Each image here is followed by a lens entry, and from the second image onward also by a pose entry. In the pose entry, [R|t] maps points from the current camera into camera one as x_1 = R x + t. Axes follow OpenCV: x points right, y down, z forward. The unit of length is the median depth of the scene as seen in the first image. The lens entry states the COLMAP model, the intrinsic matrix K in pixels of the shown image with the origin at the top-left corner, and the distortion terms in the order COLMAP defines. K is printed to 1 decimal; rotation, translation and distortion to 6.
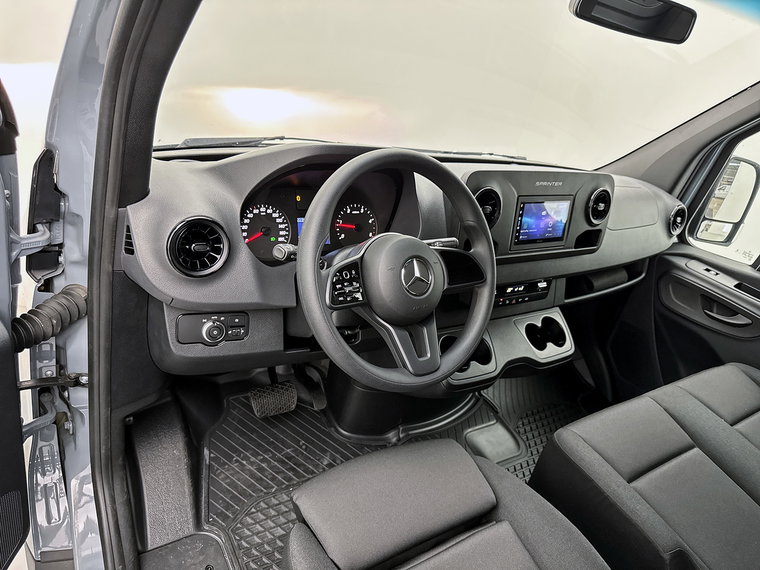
lens RADIAL K [[563.0, 0, 380.0], [0, 563.0, 285.0], [0, 0, 1]] dist [0.033523, -0.108452]
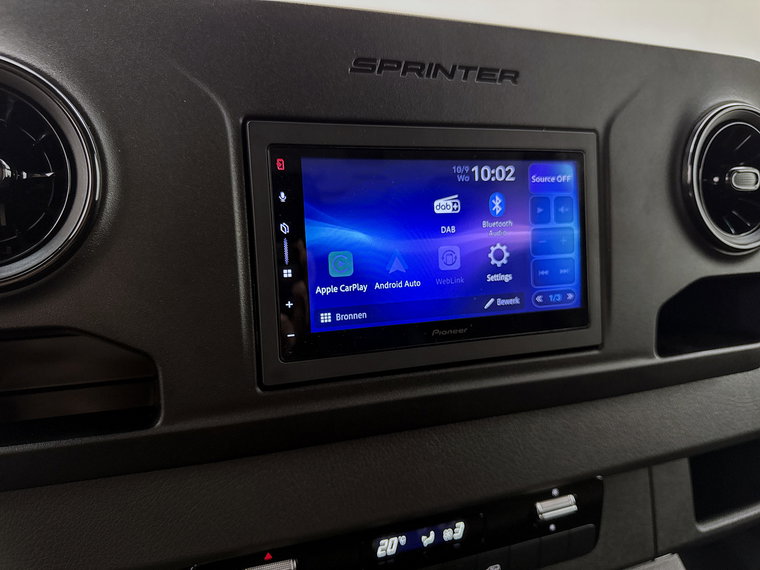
lens RADIAL K [[563.0, 0, 380.0], [0, 563.0, 285.0], [0, 0, 1]] dist [0.033523, -0.108452]
pose [[0.955597, -0.118159, -0.269950, 0.292399], [0.050767, 0.968403, -0.244167, -0.039576], [0.290271, 0.219621, 0.931402, 0.718712]]
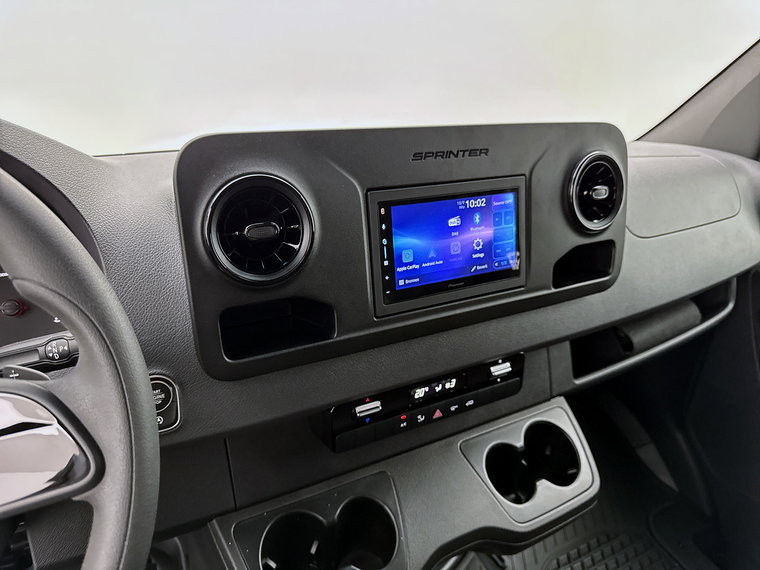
lens RADIAL K [[563.0, 0, 380.0], [0, 563.0, 285.0], [0, 0, 1]] dist [0.033523, -0.108452]
pose [[0.982909, -0.123984, -0.136078, 0.260978], [0.113476, 0.990112, -0.082470, -0.043694], [0.144958, 0.065619, 0.987260, 0.505312]]
